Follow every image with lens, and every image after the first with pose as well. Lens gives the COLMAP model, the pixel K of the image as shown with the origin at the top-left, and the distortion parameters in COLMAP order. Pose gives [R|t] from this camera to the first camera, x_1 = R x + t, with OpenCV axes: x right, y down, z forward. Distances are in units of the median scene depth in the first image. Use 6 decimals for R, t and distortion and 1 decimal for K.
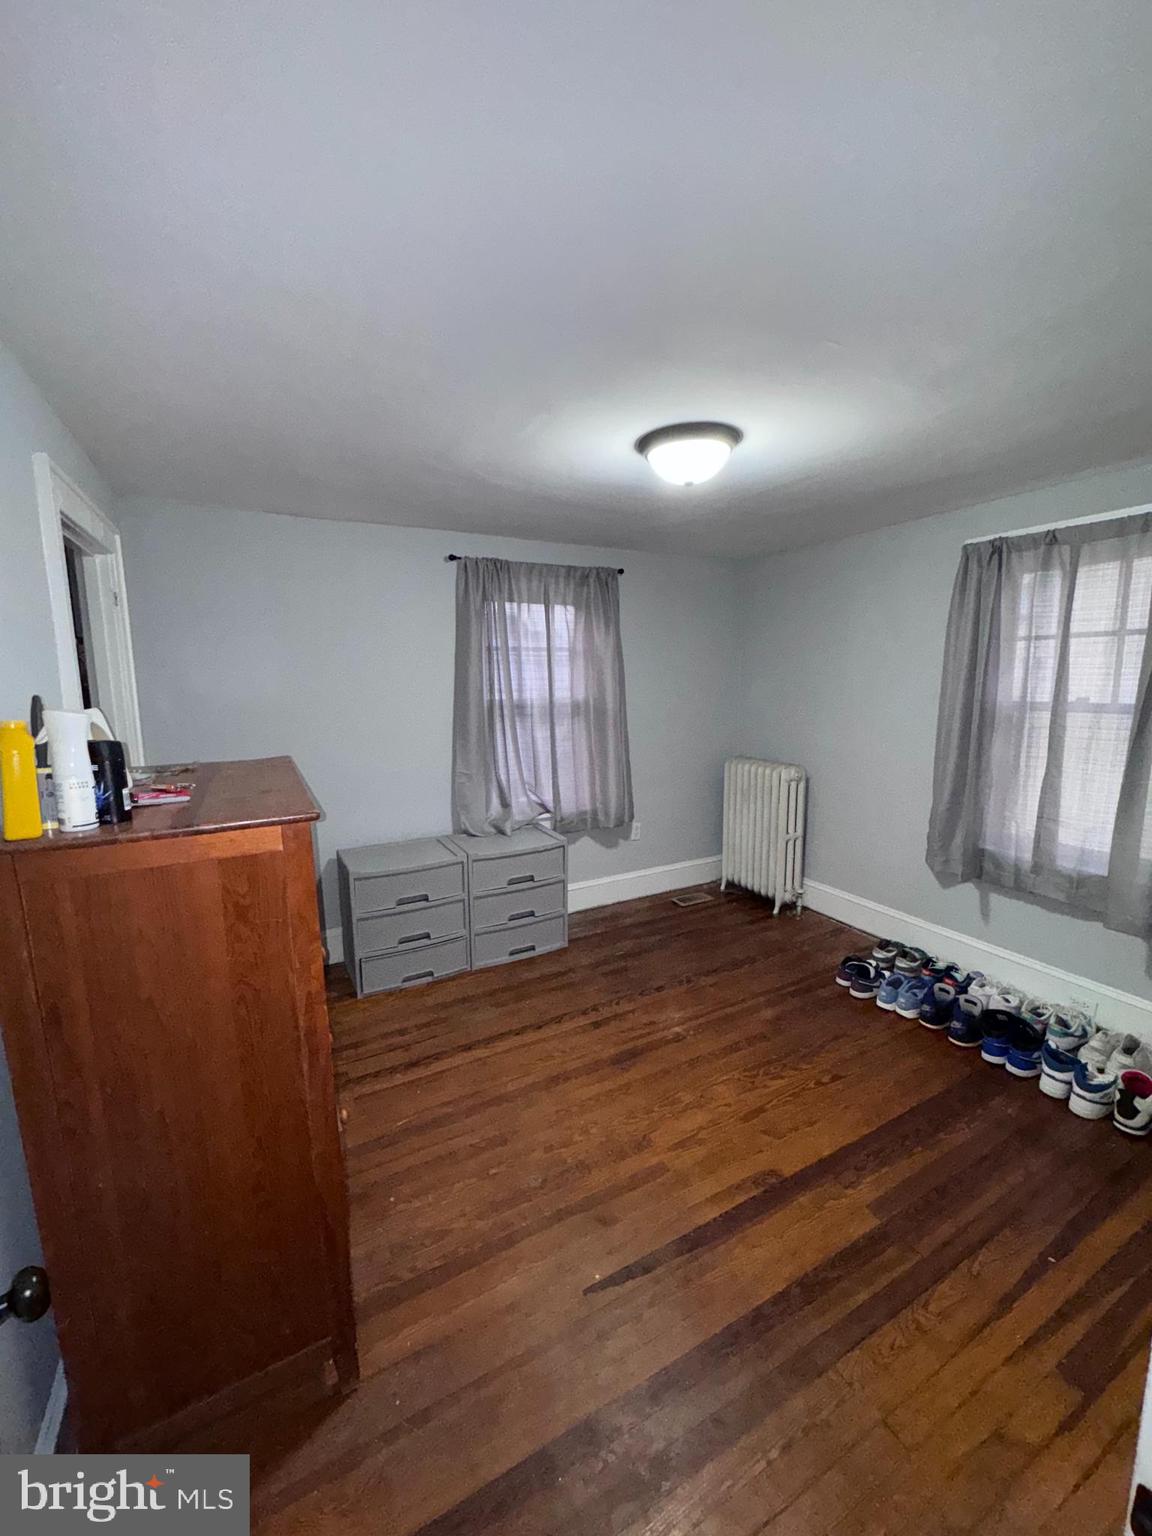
lens RADIAL K [[611.0, 0, 579.5], [0, 611.0, 764.3], [0, 0, 1]] dist [-0.003440, 0.000371]
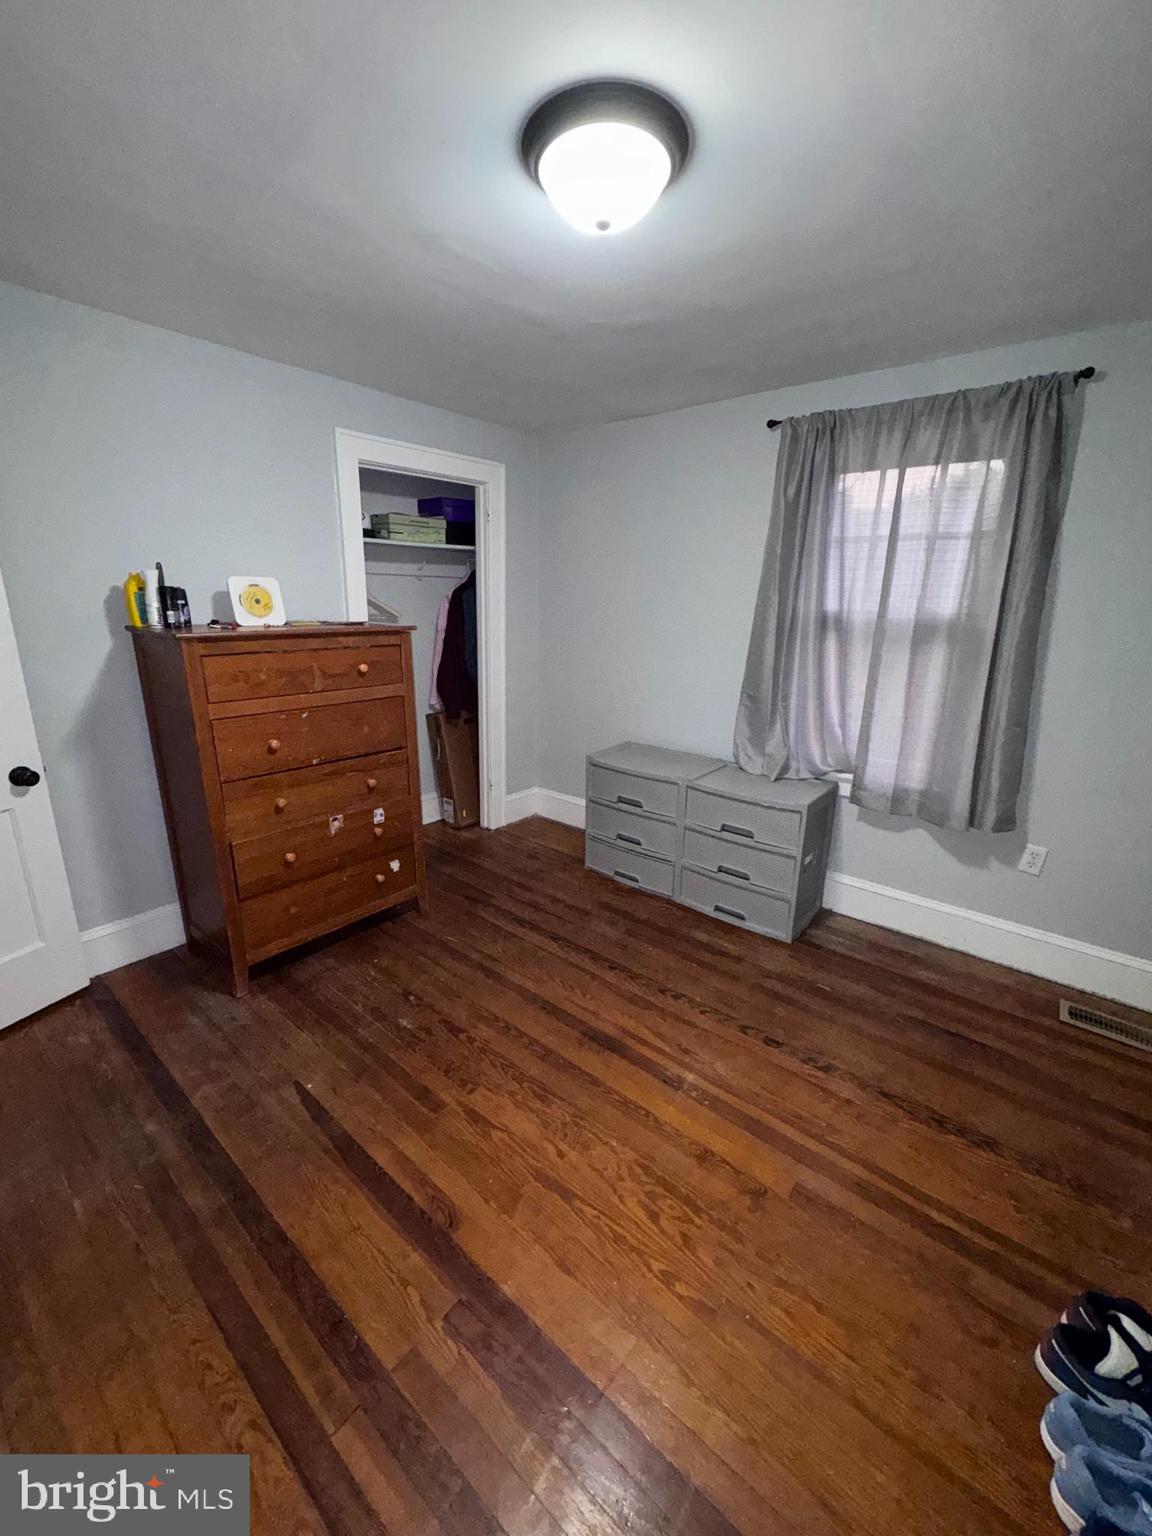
lens RADIAL K [[611.0, 0, 579.5], [0, 611.0, 764.3], [0, 0, 1]] dist [-0.003440, 0.000371]
pose [[0.370012, 0.263792, -0.890789, 0.540340], [-0.157680, 0.962761, 0.219609, -0.045414], [0.915548, 0.059201, 0.397828, 0.477385]]
